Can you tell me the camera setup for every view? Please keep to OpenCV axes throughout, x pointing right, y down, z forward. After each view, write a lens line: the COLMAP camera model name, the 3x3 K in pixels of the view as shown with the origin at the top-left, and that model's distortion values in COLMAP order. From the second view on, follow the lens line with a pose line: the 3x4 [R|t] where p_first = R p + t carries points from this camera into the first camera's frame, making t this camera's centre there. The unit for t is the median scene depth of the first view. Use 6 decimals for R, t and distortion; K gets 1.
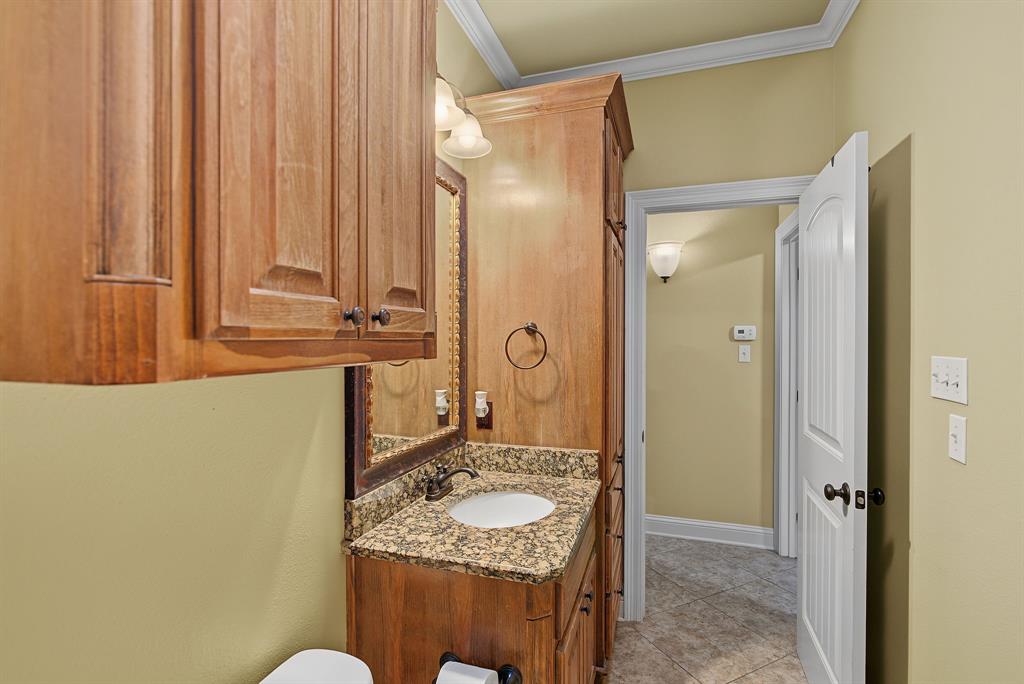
lens RADIAL K [[476.7, 0, 513.7], [0, 476.7, 342.9], [0, 0, 1]] dist [-0.001363, 0.000611]
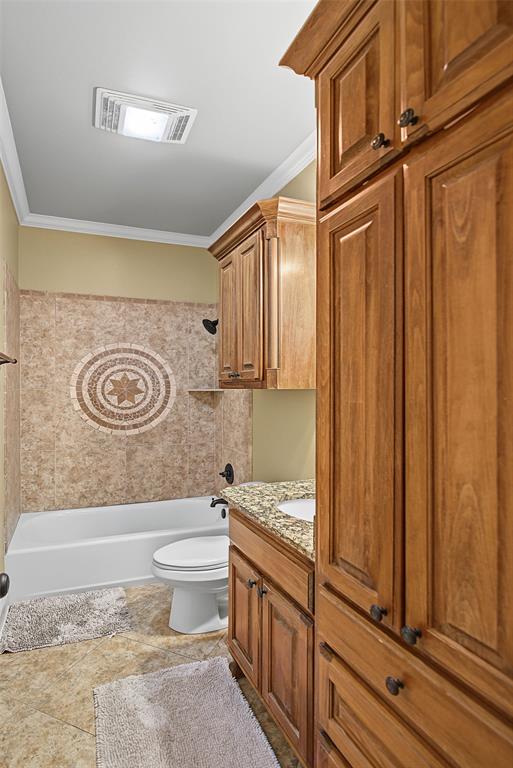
lens RADIAL K [[357.5, 0, 258.2], [0, 357.5, 384.9], [0, 0, 1]] dist [-0.001363, 0.000611]
pose [[-0.700190, -0.004488, -0.713942, 0.799290], [-0.000857, 0.999985, -0.005446, 0.016377], [0.713956, -0.003202, -0.700183, 1.604417]]
